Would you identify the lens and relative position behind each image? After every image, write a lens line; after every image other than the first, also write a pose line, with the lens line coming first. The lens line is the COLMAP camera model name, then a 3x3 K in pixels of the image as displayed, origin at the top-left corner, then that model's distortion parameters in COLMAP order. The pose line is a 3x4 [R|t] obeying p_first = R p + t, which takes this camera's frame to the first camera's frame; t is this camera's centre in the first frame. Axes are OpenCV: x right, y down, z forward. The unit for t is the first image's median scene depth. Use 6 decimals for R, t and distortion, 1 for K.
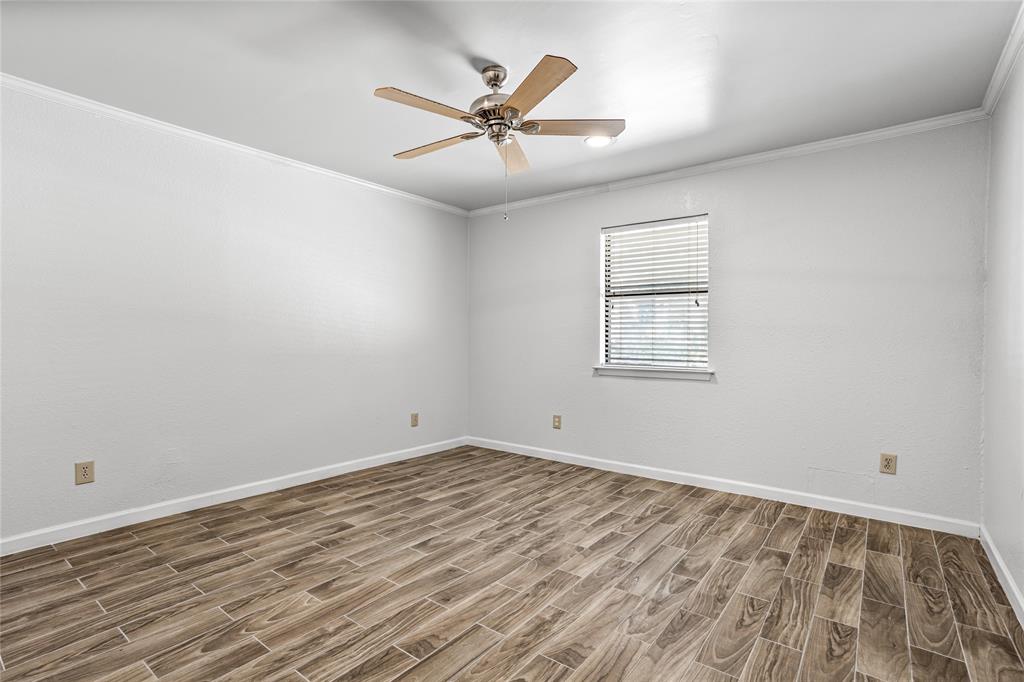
lens RADIAL K [[494.7, 0, 512.4], [0, 494.7, 339.1], [0, 0, 1]] dist [0.000683, 0.000376]
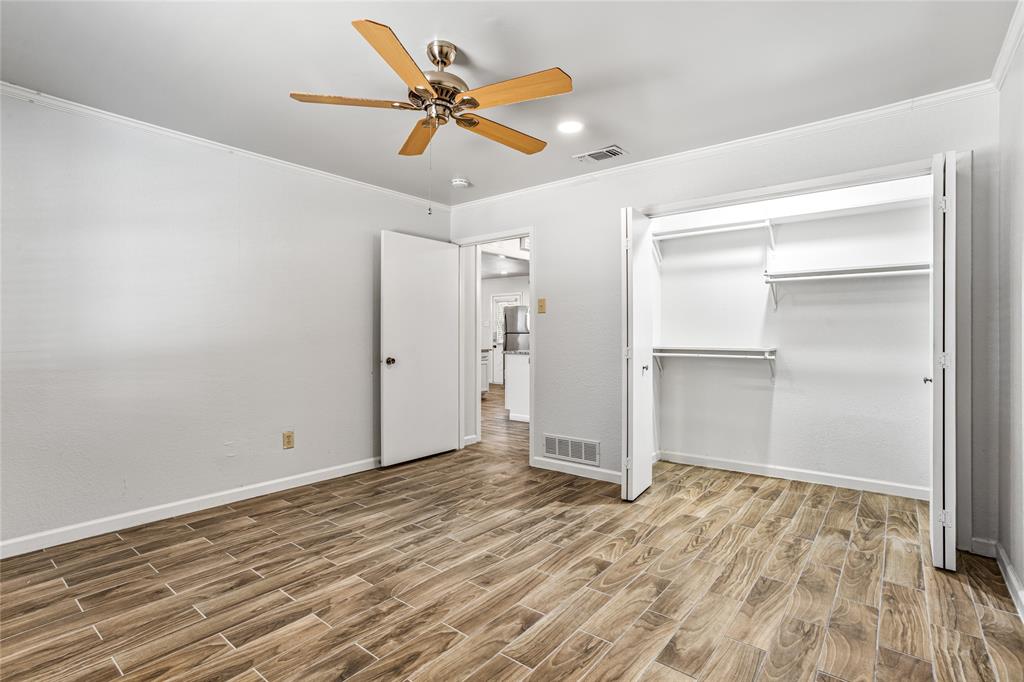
lens RADIAL K [[494.7, 0, 511.7], [0, 494.7, 338.0], [0, 0, 1]] dist [0.000683, 0.000376]
pose [[-0.999698, -0.002172, 0.024486, -0.200211], [-0.002018, 0.999978, 0.006310, -0.010406], [-0.024499, 0.006259, -0.999680, 2.013710]]
